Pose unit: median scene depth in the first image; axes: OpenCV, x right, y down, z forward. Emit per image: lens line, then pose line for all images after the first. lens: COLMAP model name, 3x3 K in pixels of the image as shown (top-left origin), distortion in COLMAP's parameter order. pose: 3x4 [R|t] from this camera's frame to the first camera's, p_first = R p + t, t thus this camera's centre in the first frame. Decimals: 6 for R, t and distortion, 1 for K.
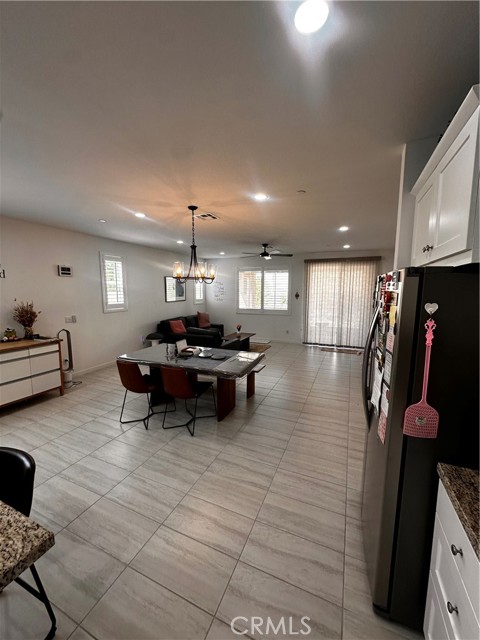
lens RADIAL K [[254.3, 0, 237.6], [0, 254.3, 318.9], [0, 0, 1]] dist [-0.004511, -0.000226]
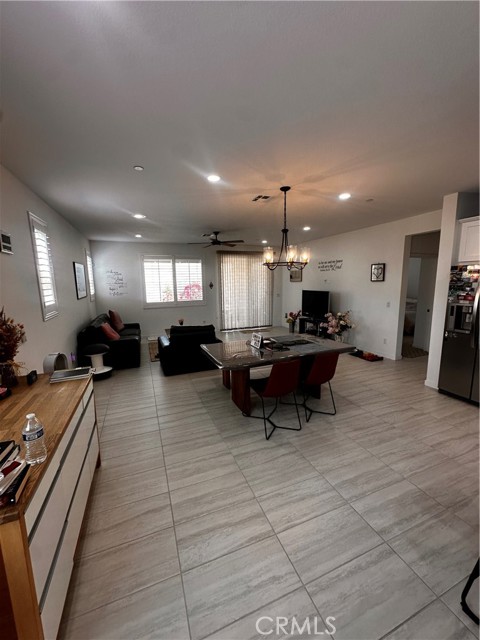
lens RADIAL K [[254.3, 0, 239.4], [0, 254.3, 320.8], [0, 0, 1]] dist [-0.004511, -0.000226]
pose [[0.707299, -0.126266, 0.695546, -0.991864], [0.101617, 0.991861, 0.076723, -0.040362], [-0.699573, 0.016414, 0.714373, 0.448850]]
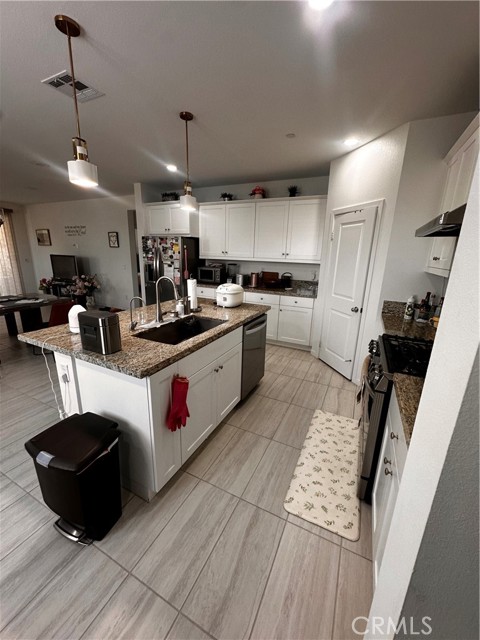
lens RADIAL K [[254.3, 0, 241.1], [0, 254.3, 317.6], [0, 0, 1]] dist [-0.004511, -0.000226]
pose [[0.034746, -0.258356, 0.965425, -1.171324], [0.091835, 0.962746, 0.254334, 0.037046], [-0.995168, 0.079822, 0.057178, -0.042861]]
